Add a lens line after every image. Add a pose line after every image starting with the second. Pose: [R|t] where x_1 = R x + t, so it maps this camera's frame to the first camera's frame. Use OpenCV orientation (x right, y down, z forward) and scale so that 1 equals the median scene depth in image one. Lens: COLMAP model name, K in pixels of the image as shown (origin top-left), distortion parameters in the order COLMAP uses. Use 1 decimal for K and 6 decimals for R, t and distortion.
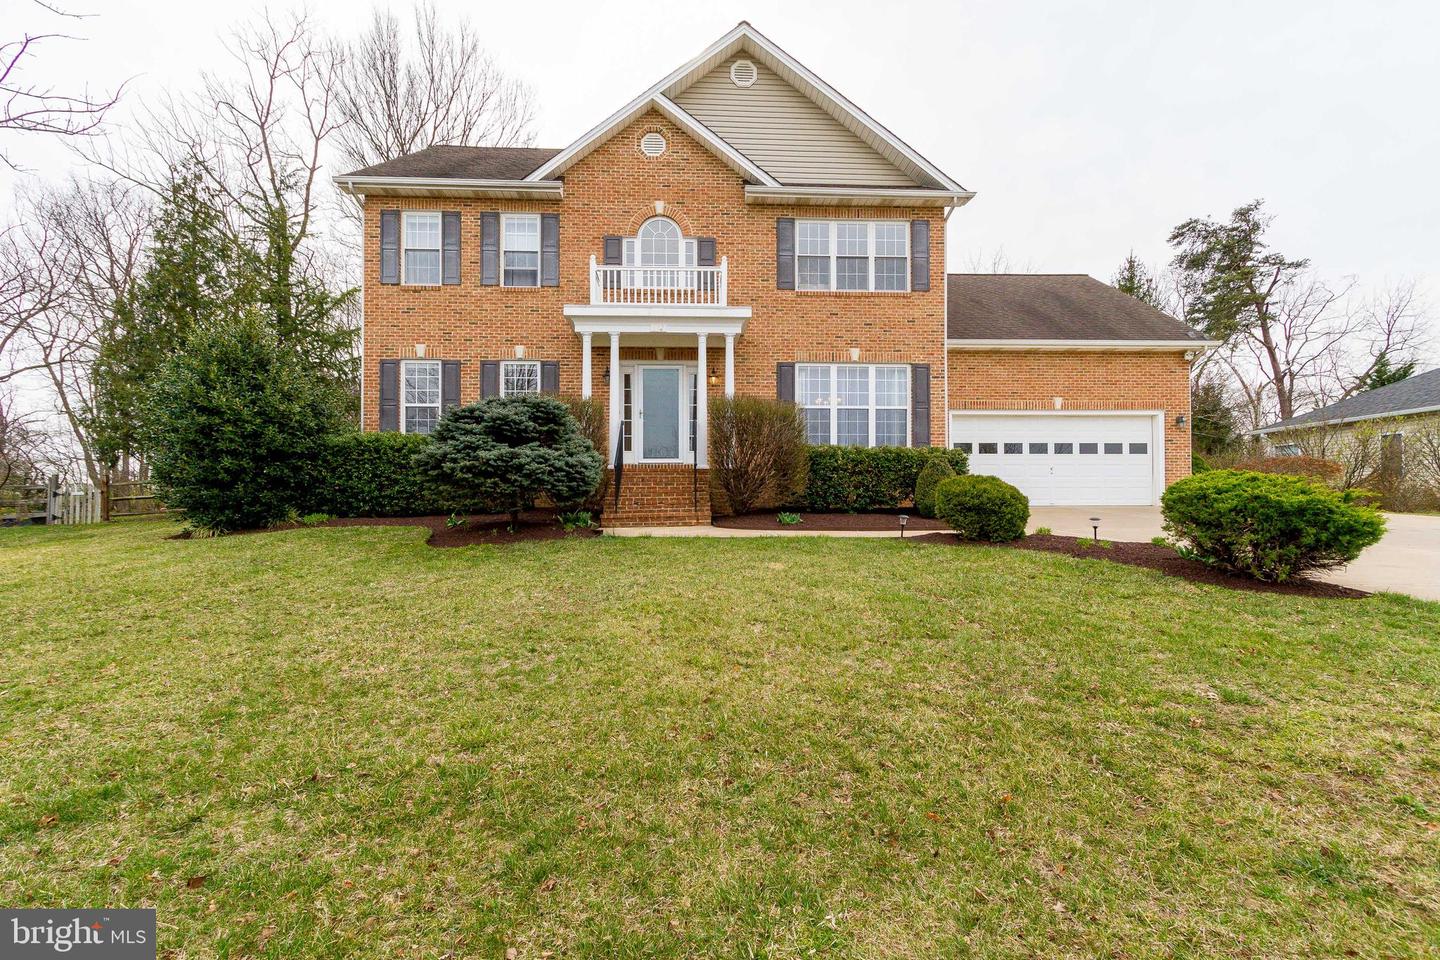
lens RADIAL K [[673.9, 0, 723.0], [0, 673.9, 508.3], [0, 0, 1]] dist [0.000724, 0.000163]
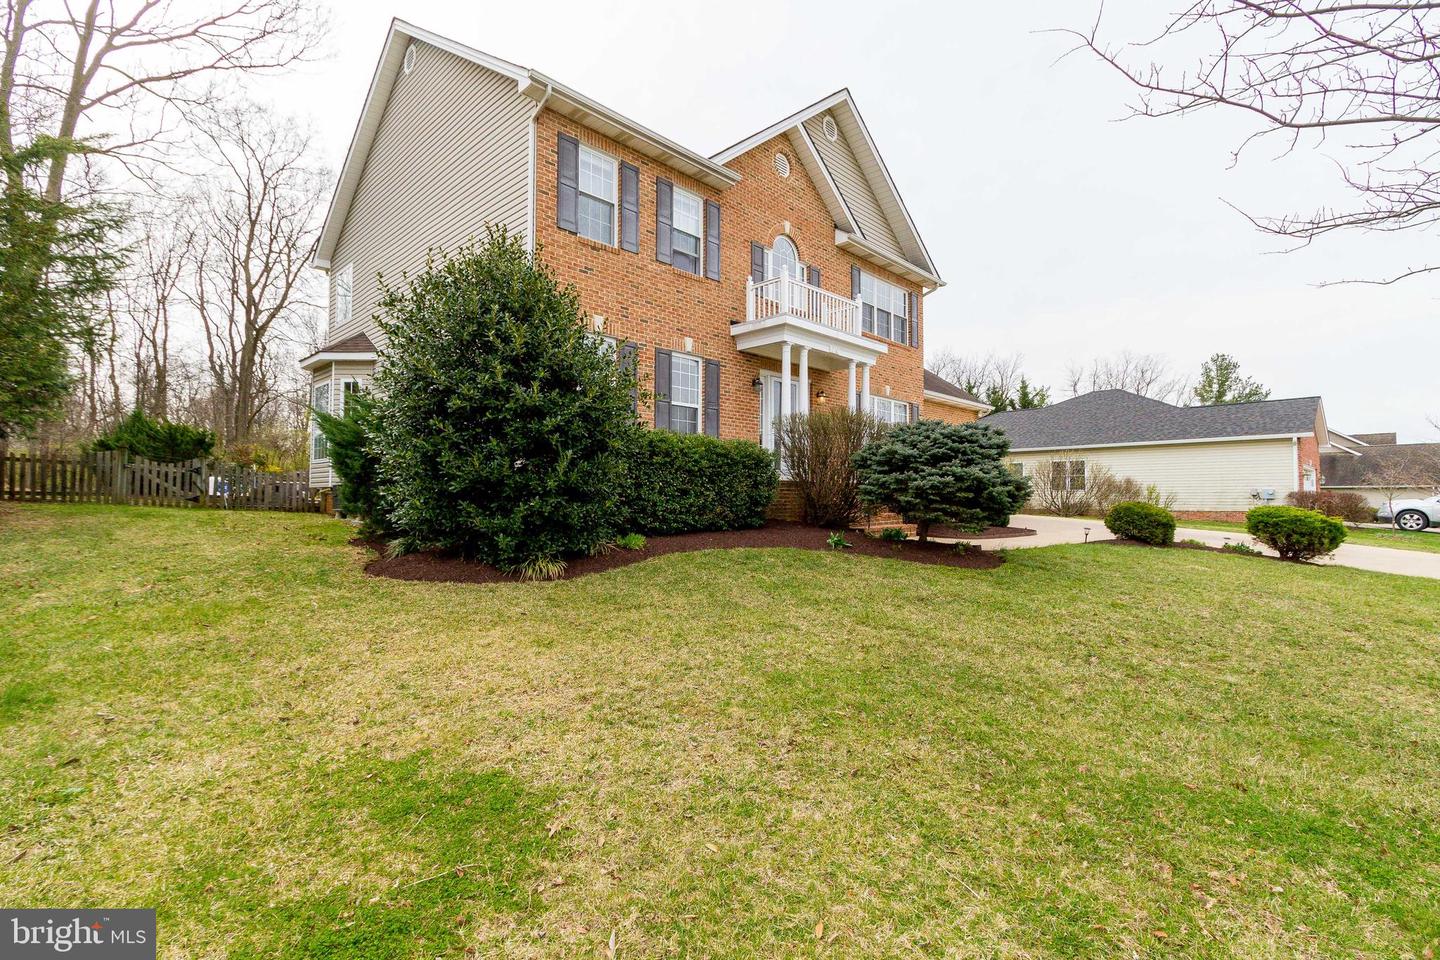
lens RADIAL K [[667.2, 0, 720.0], [0, 667.2, 480.0], [0, 0, 1]] dist [-0.000519, -0.000058]
pose [[0.743667, 0.030790, 0.667840, -0.835830], [-0.014865, 0.999453, -0.029526, -0.026317], [-0.668385, 0.012030, 0.743719, 0.307368]]
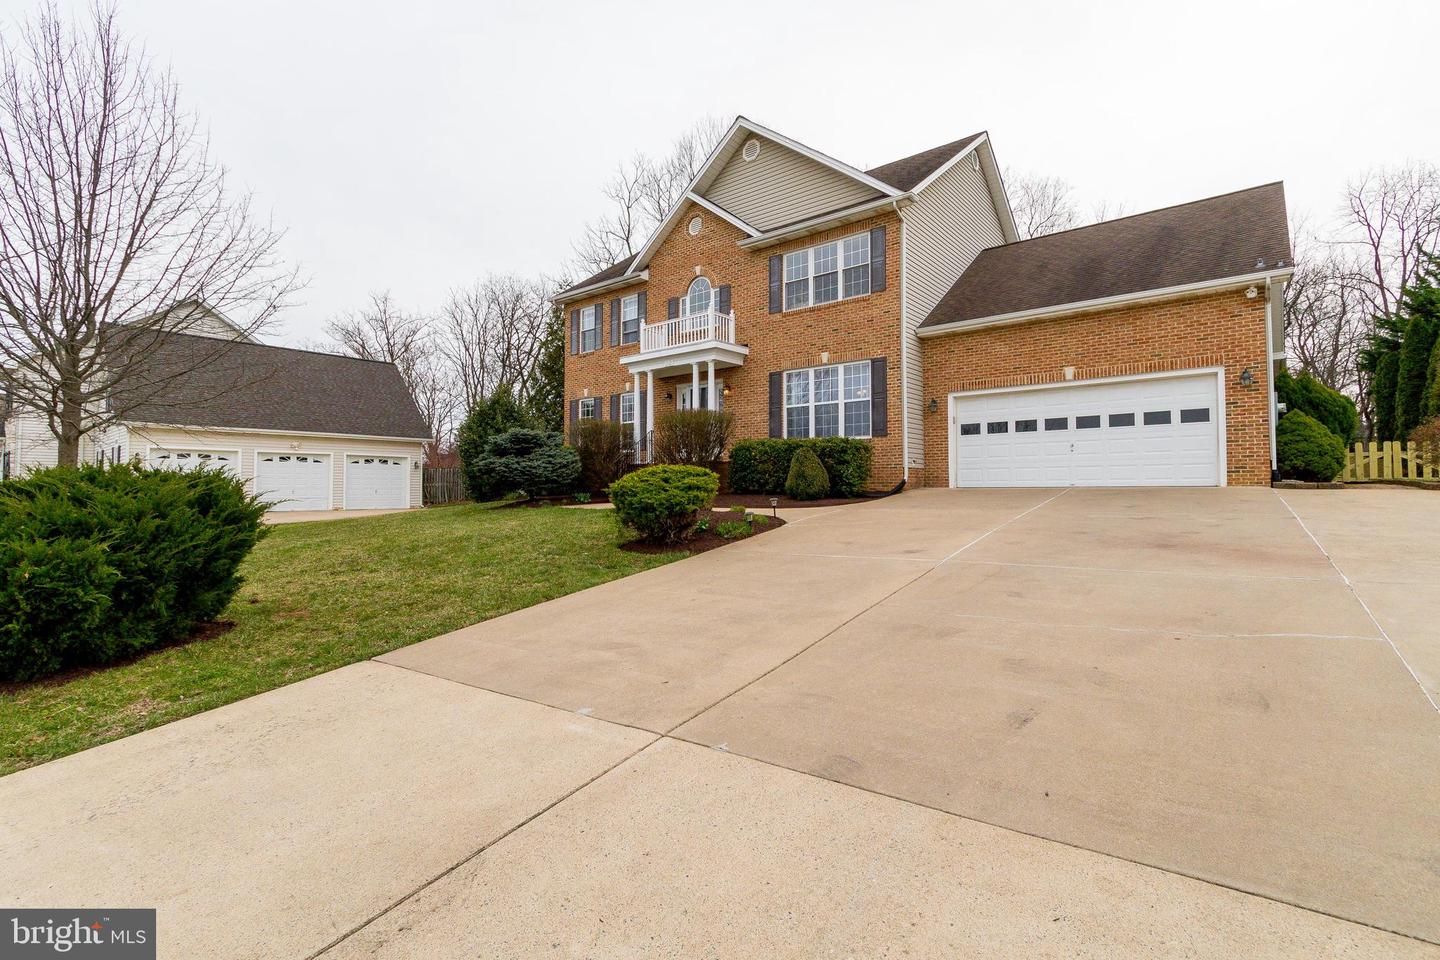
lens RADIAL K [[667.2, 0, 720.0], [0, 667.2, 480.0], [0, 0, 1]] dist [-0.000519, -0.000058]
pose [[0.744585, -0.011671, -0.667425, 0.831299], [0.001609, 0.999876, -0.015689, 0.000773], [0.667525, 0.010608, 0.744512, 0.023320]]
